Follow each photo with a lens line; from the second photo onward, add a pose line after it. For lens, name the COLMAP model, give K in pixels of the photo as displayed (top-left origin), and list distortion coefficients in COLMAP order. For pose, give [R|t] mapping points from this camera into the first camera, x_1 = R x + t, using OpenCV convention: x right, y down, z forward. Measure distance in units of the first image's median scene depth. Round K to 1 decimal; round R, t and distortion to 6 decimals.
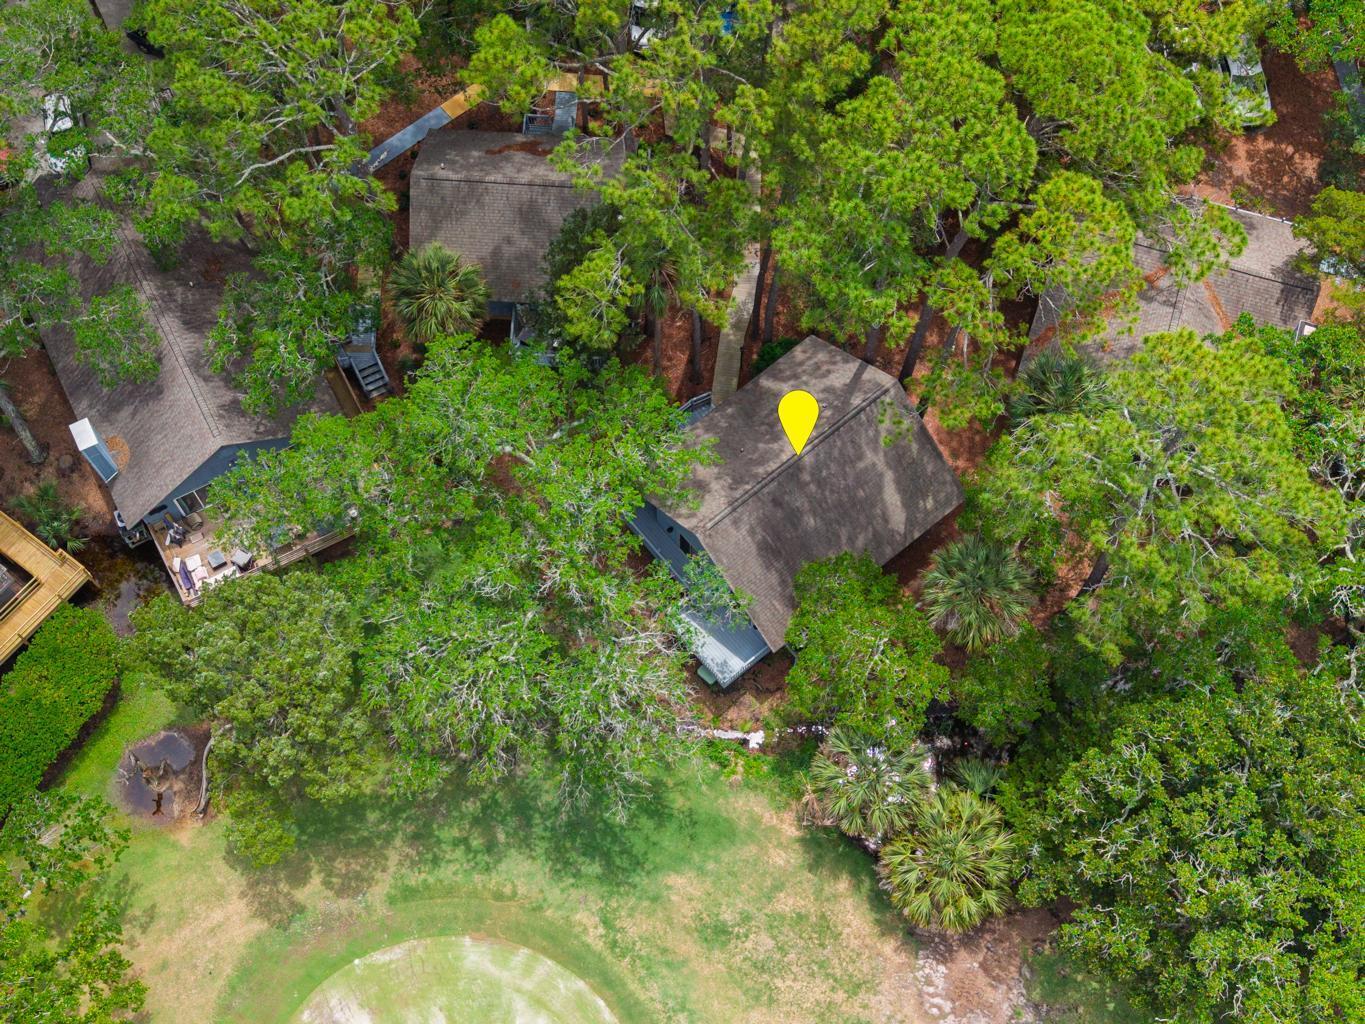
lens RADIAL K [[915.3, 0, 682.5], [0, 915.3, 512.0], [0, 0, 1]] dist [0.005845, 0.000113]
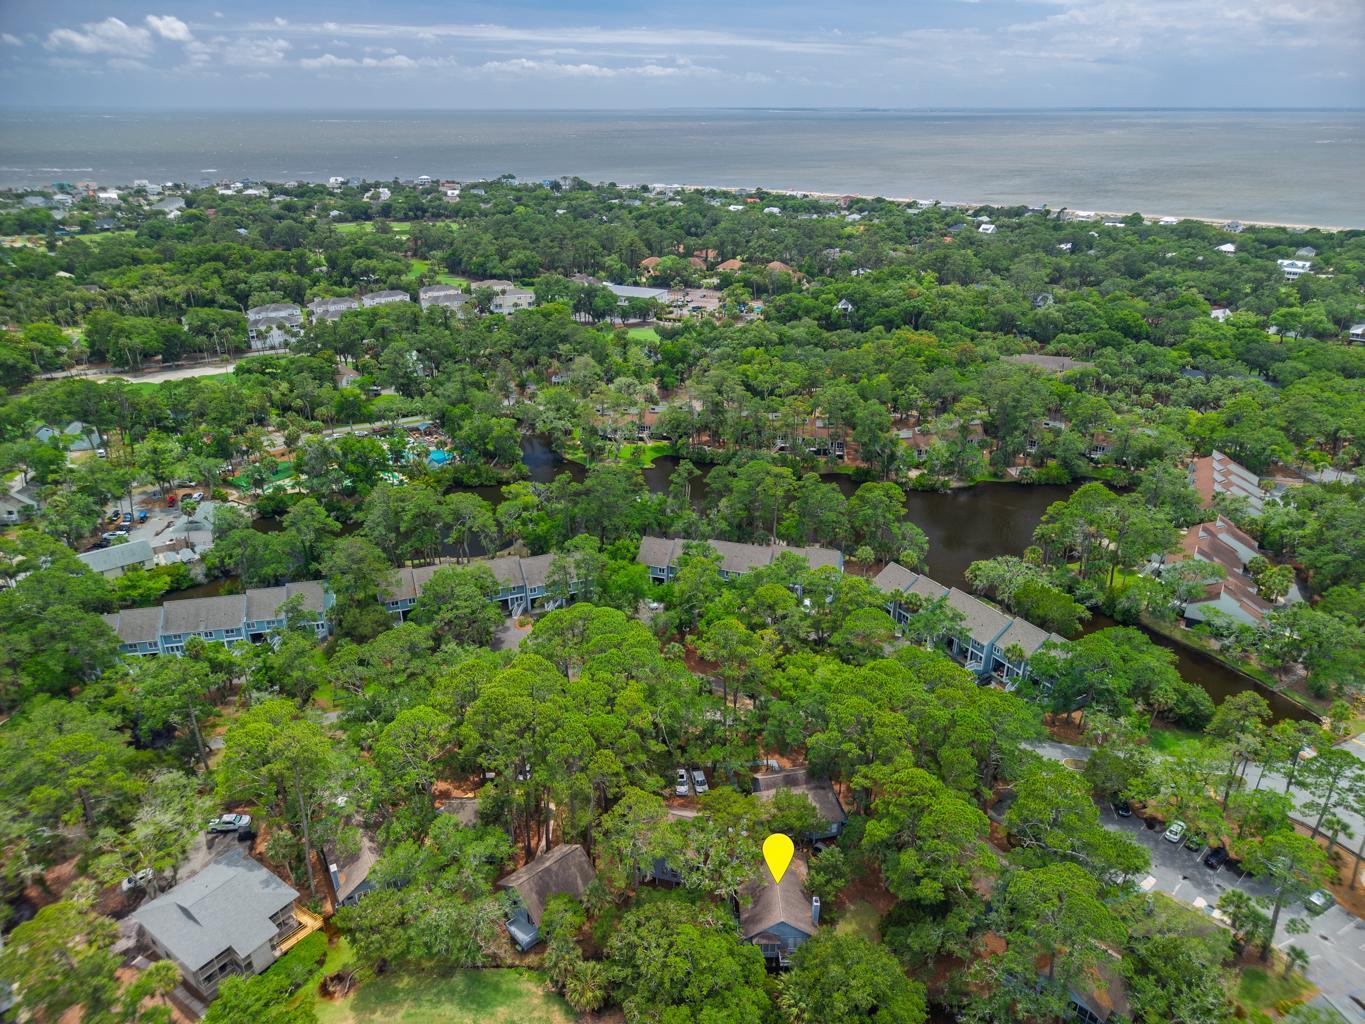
lens RADIAL K [[915.3, 0, 682.5], [0, 915.3, 512.0], [0, 0, 1]] dist [0.005845, 0.000113]
pose [[0.998966, -0.032338, 0.031969, 0.536751], [0.045466, 0.698946, -0.713728, 1.410531], [0.000736, 0.714443, 0.699693, -2.215793]]
